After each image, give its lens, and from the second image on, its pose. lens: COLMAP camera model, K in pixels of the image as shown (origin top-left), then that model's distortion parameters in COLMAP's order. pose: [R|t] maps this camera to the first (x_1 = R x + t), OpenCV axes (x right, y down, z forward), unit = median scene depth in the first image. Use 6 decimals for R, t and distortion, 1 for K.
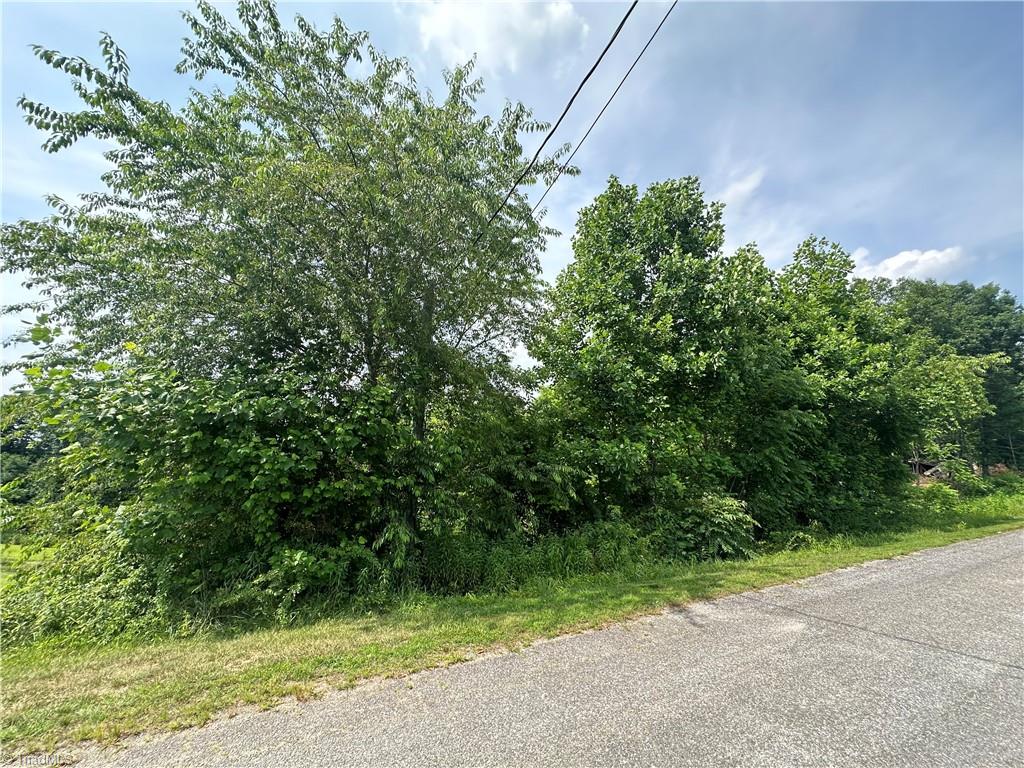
lens RADIAL K [[409.7, 0, 510.1], [0, 409.7, 385.7], [0, 0, 1]] dist [0.005270, 0.000343]
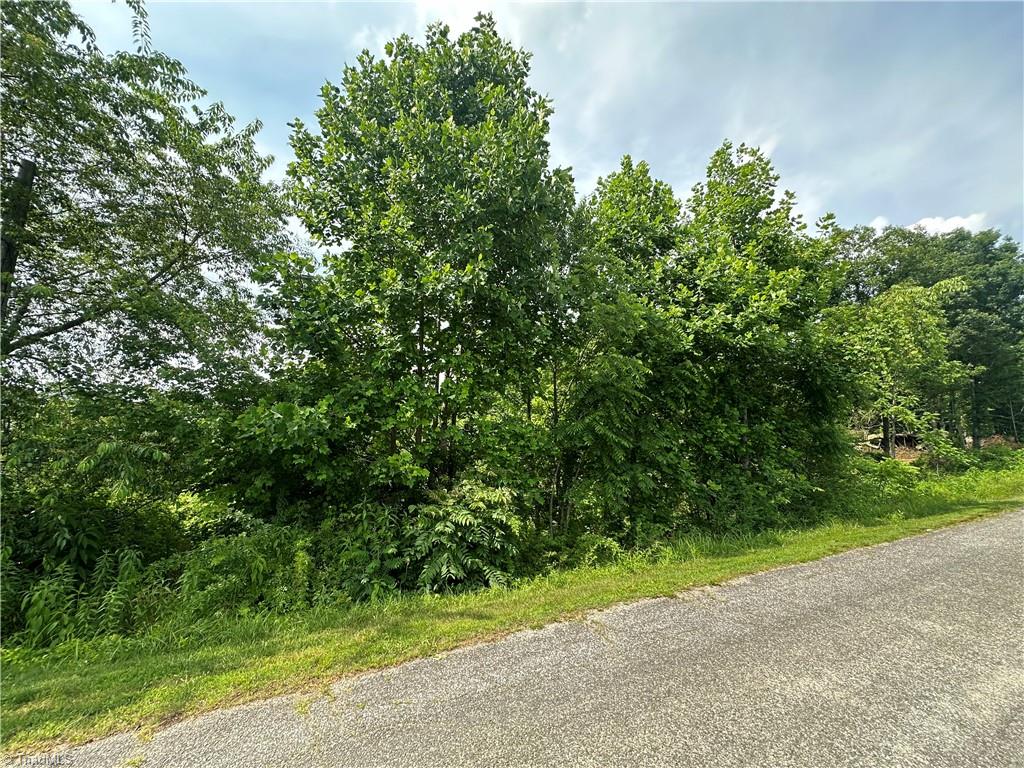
lens RADIAL K [[409.7, 0, 513.8], [0, 409.7, 383.9], [0, 0, 1]] dist [0.005270, 0.000343]
pose [[0.999712, -0.018949, -0.014697, 0.352577], [0.019505, 0.999061, 0.038678, 0.051098], [0.013951, -0.038953, 0.999144, 0.218508]]
